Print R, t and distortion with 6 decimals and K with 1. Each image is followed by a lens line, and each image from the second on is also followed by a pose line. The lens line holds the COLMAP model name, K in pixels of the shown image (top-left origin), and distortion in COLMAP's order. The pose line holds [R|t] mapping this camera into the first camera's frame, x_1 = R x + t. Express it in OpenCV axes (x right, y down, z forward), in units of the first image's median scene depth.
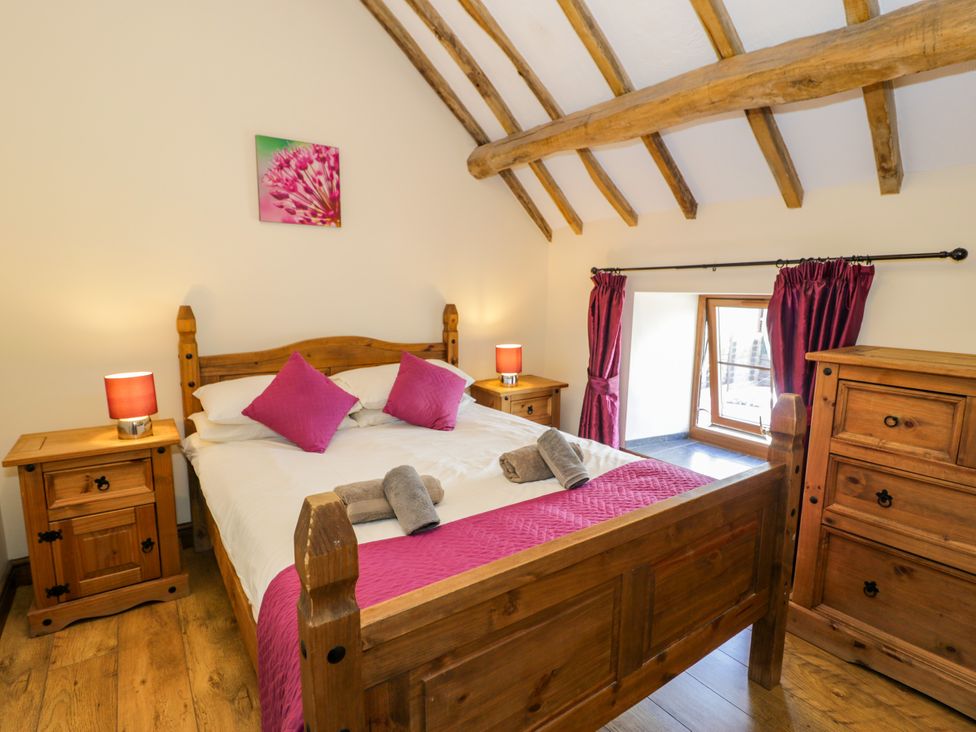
lens RADIAL K [[507.2, 0, 490.0], [0, 507.2, 364.0], [0, 0, 1]] dist [-0.005305, -0.010994]
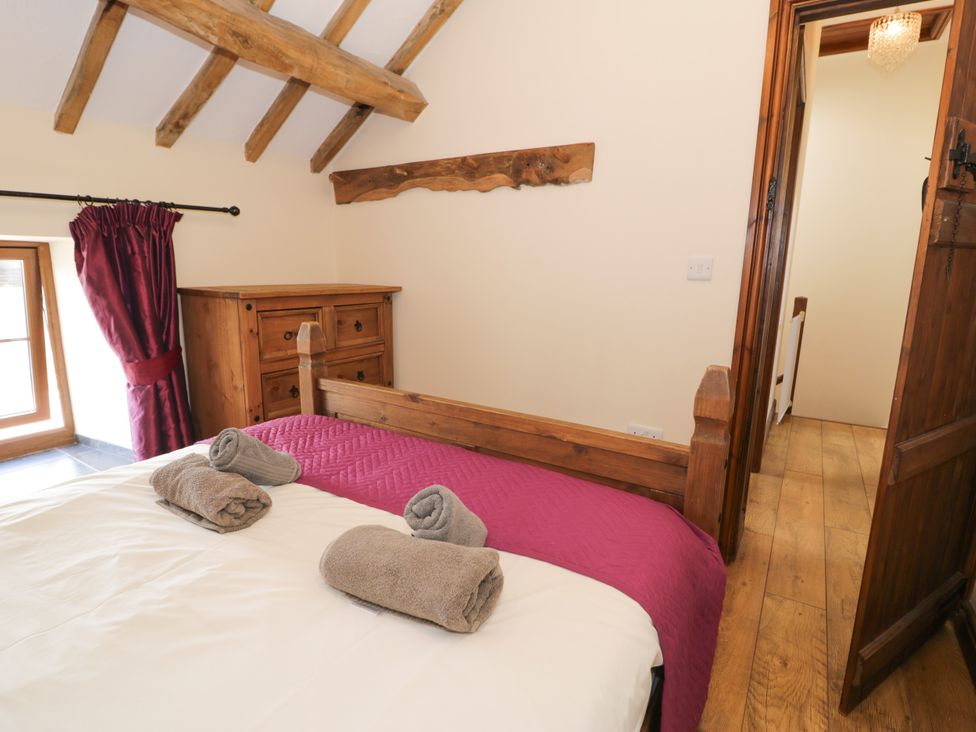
lens RADIAL K [[507.2, 0, 480.0], [0, 507.2, 366.7], [0, 0, 1]] dist [-0.005305, -0.010994]
pose [[-0.373223, -0.207042, 0.904344, -0.620270], [0.110317, 0.957960, 0.264845, -0.105223], [-0.921159, 0.198611, -0.334692, 0.931183]]
